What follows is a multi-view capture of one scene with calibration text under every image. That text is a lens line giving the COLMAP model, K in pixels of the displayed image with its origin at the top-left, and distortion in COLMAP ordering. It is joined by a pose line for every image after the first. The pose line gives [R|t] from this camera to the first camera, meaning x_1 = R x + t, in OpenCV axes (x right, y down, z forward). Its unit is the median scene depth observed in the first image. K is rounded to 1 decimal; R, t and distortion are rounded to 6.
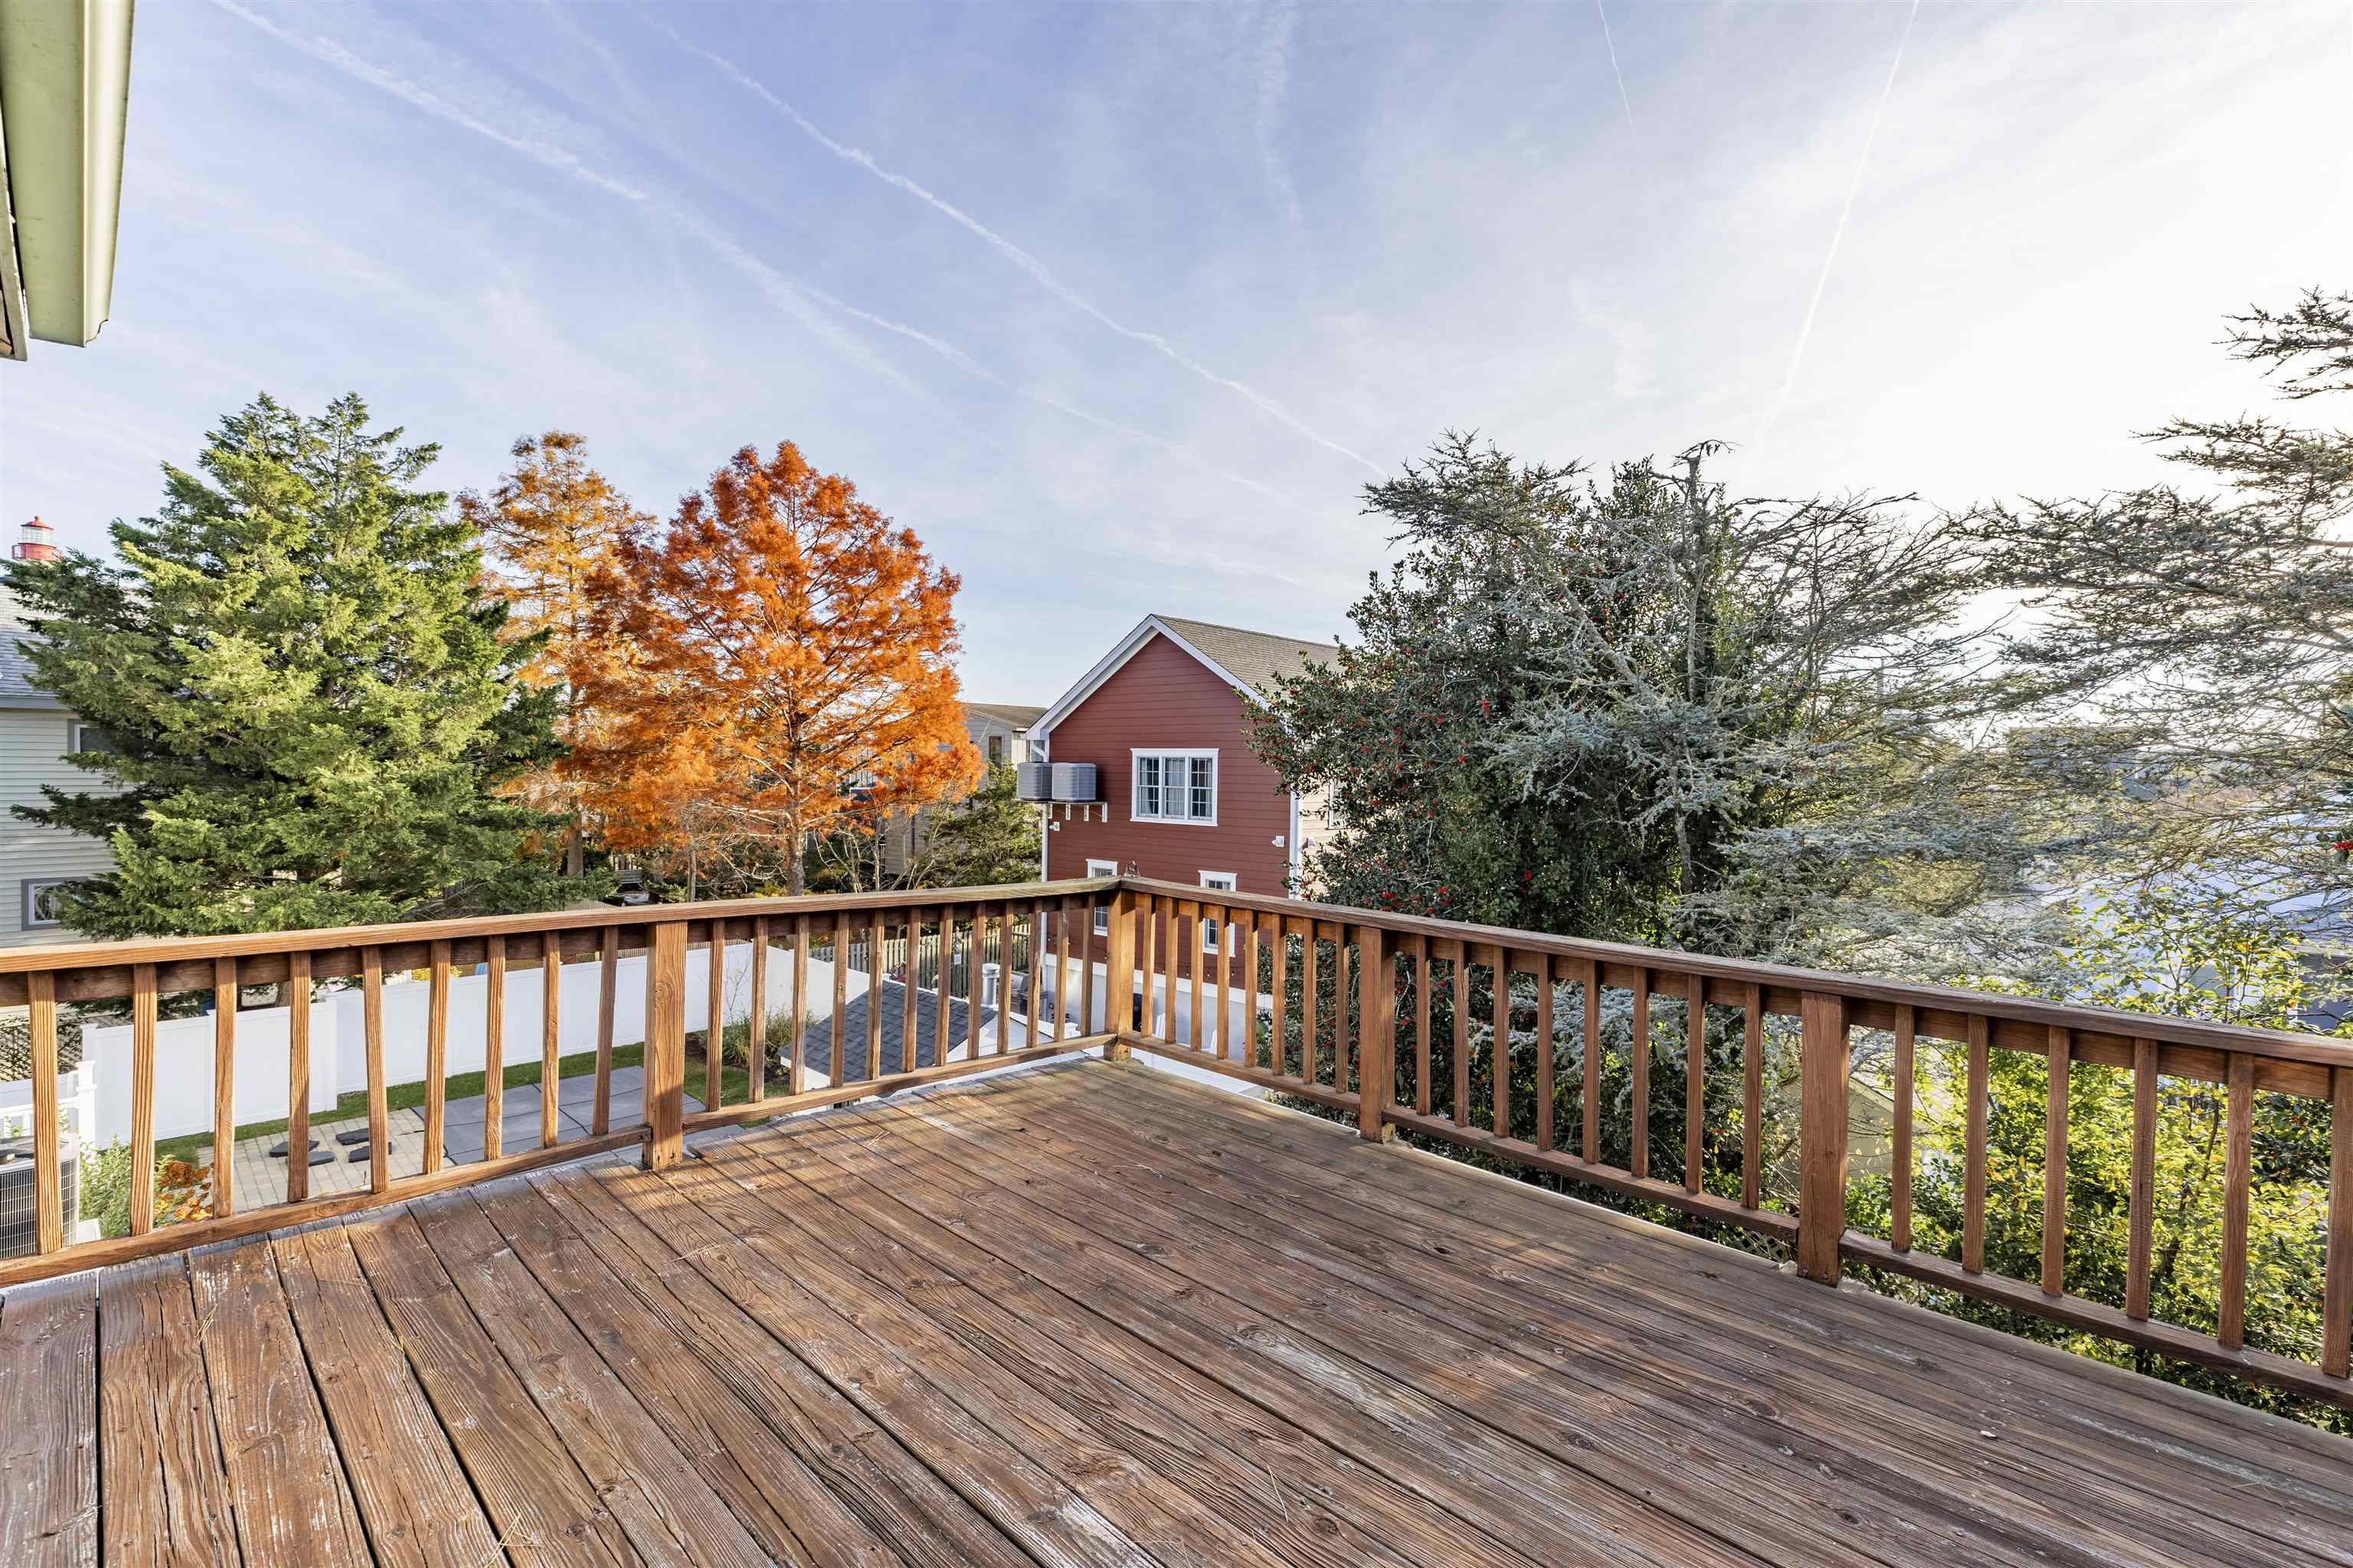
lens RADIAL K [[1057.4, 0, 1171.8], [0, 1057.4, 785.9], [0, 0, 1]] dist [0.004608, 0.000652]
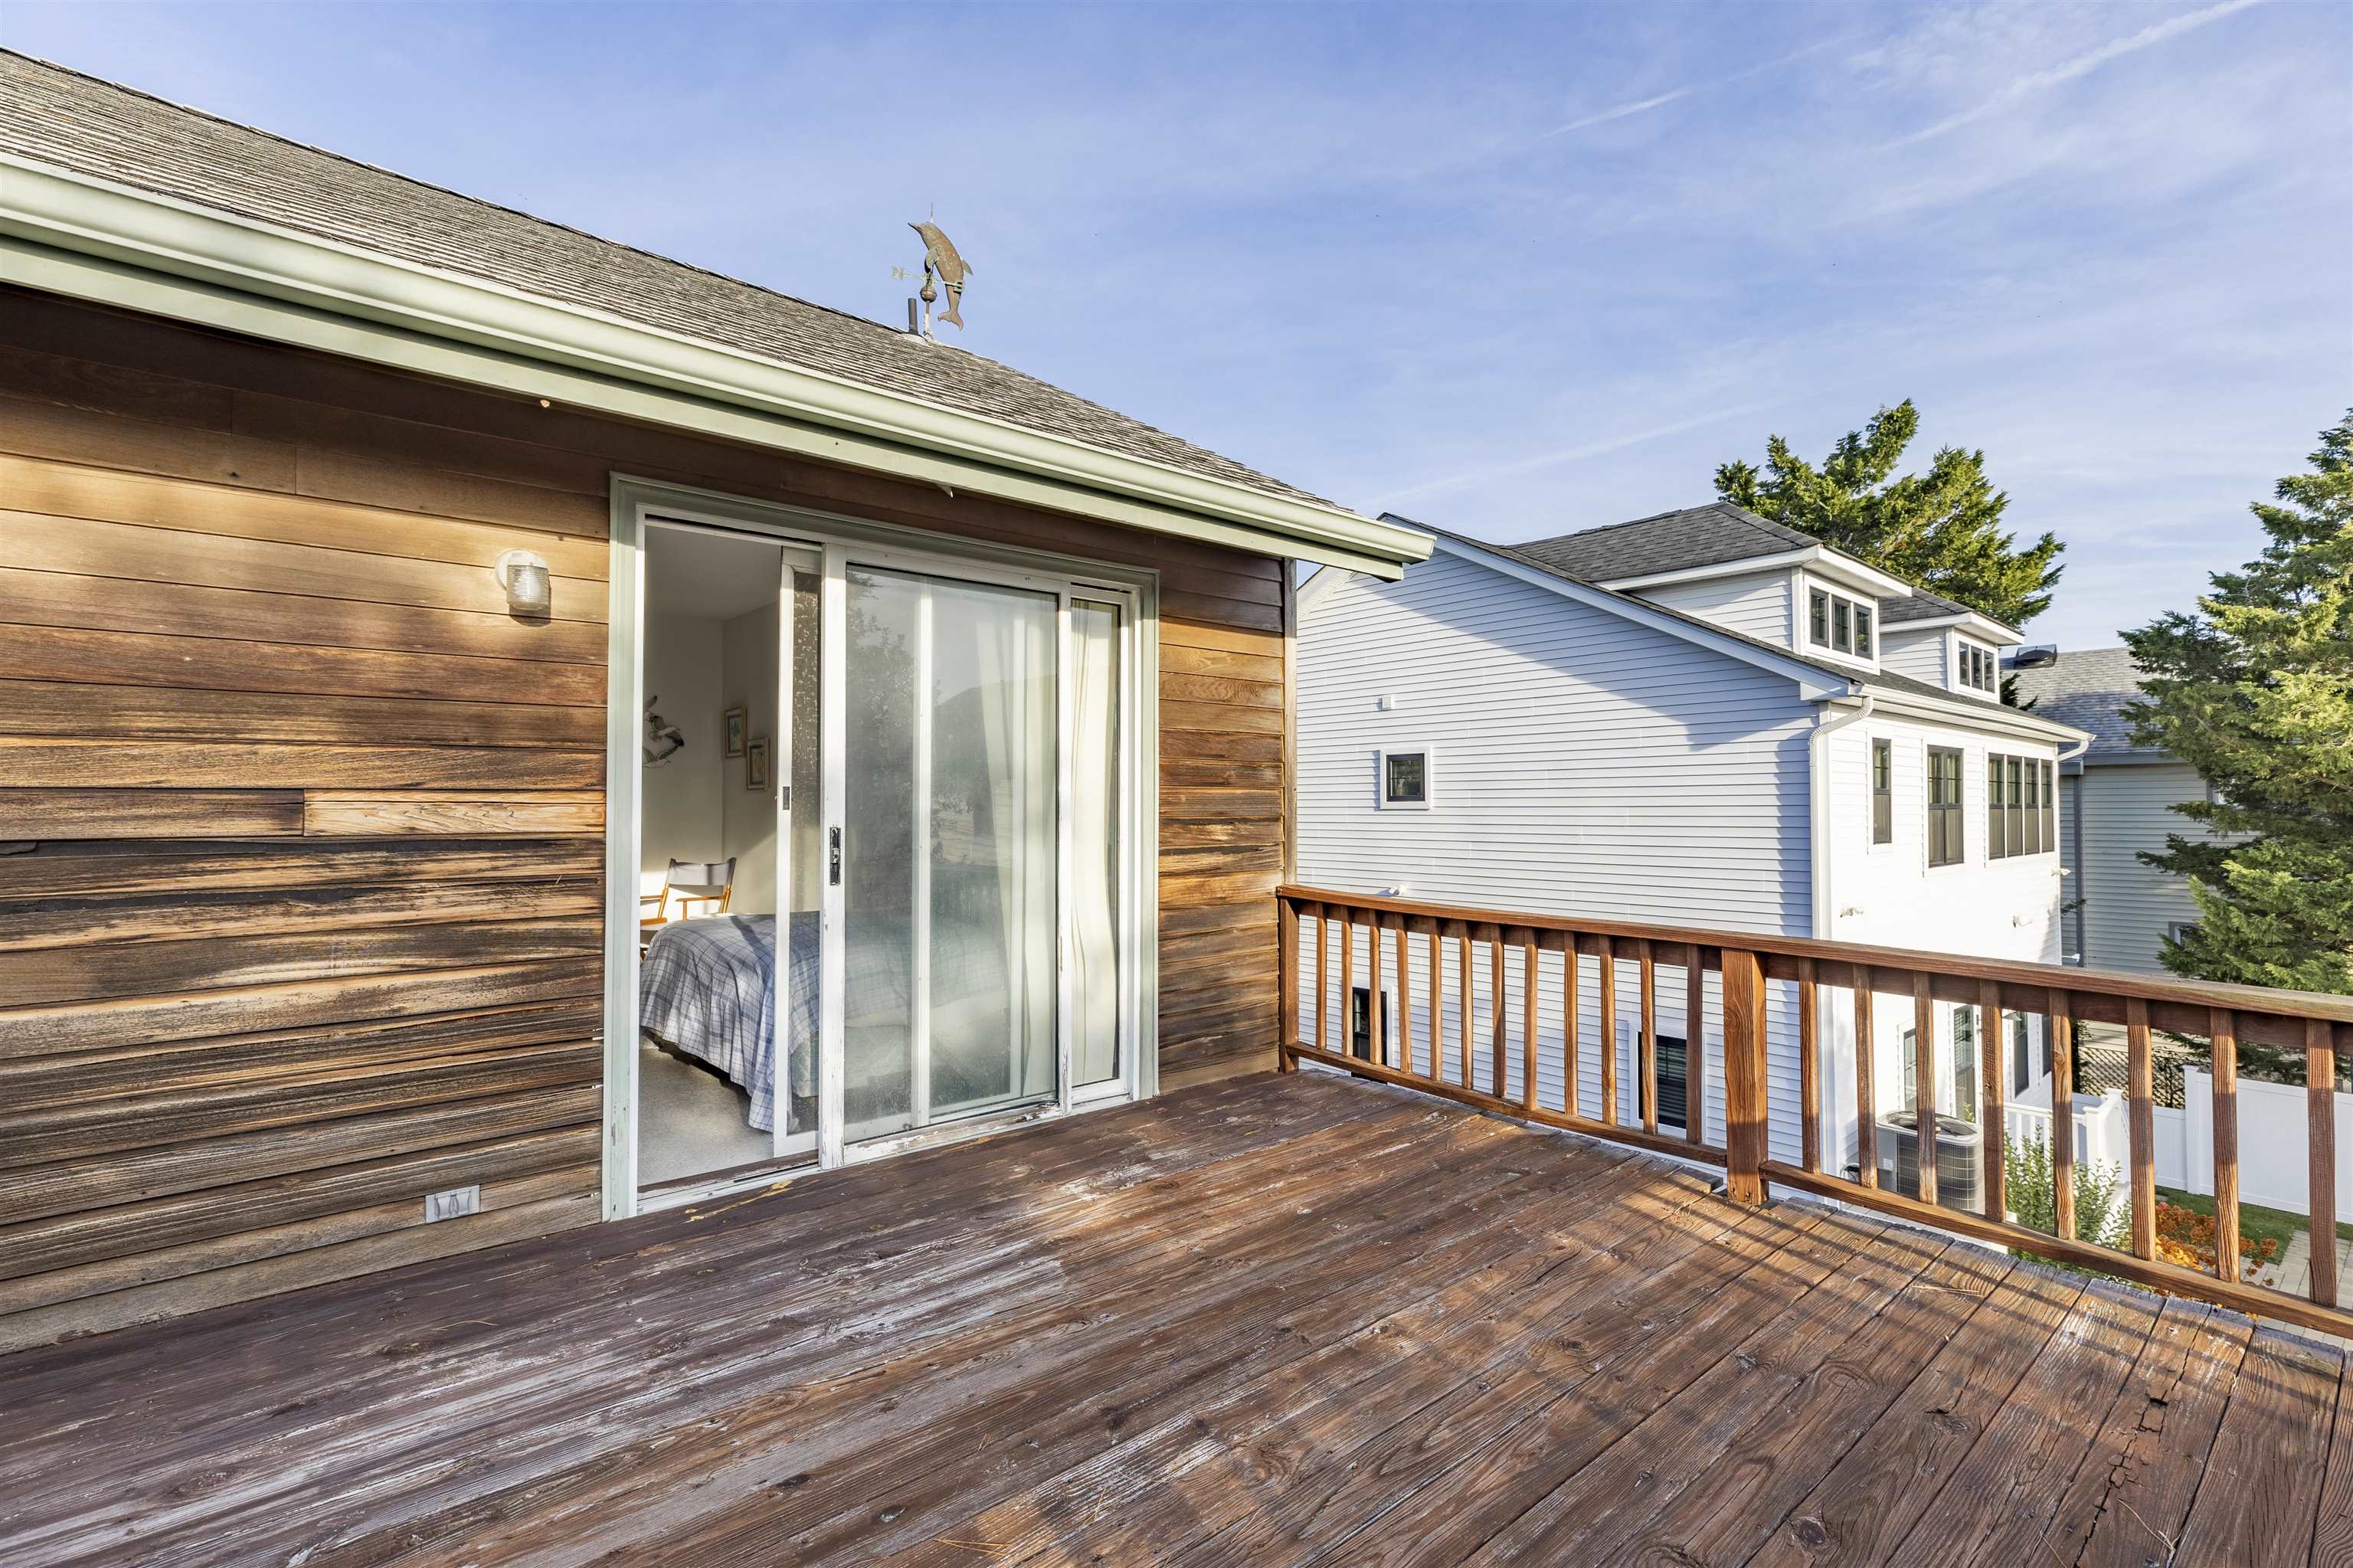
lens RADIAL K [[1057.4, 0, 1171.8], [0, 1057.4, 785.9], [0, 0, 1]] dist [0.004608, 0.000652]
pose [[-0.096669, -0.035425, -0.994686, 0.116018], [-0.016448, 0.999287, -0.033991, 0.004077], [0.995181, 0.013074, -0.097182, 0.119717]]
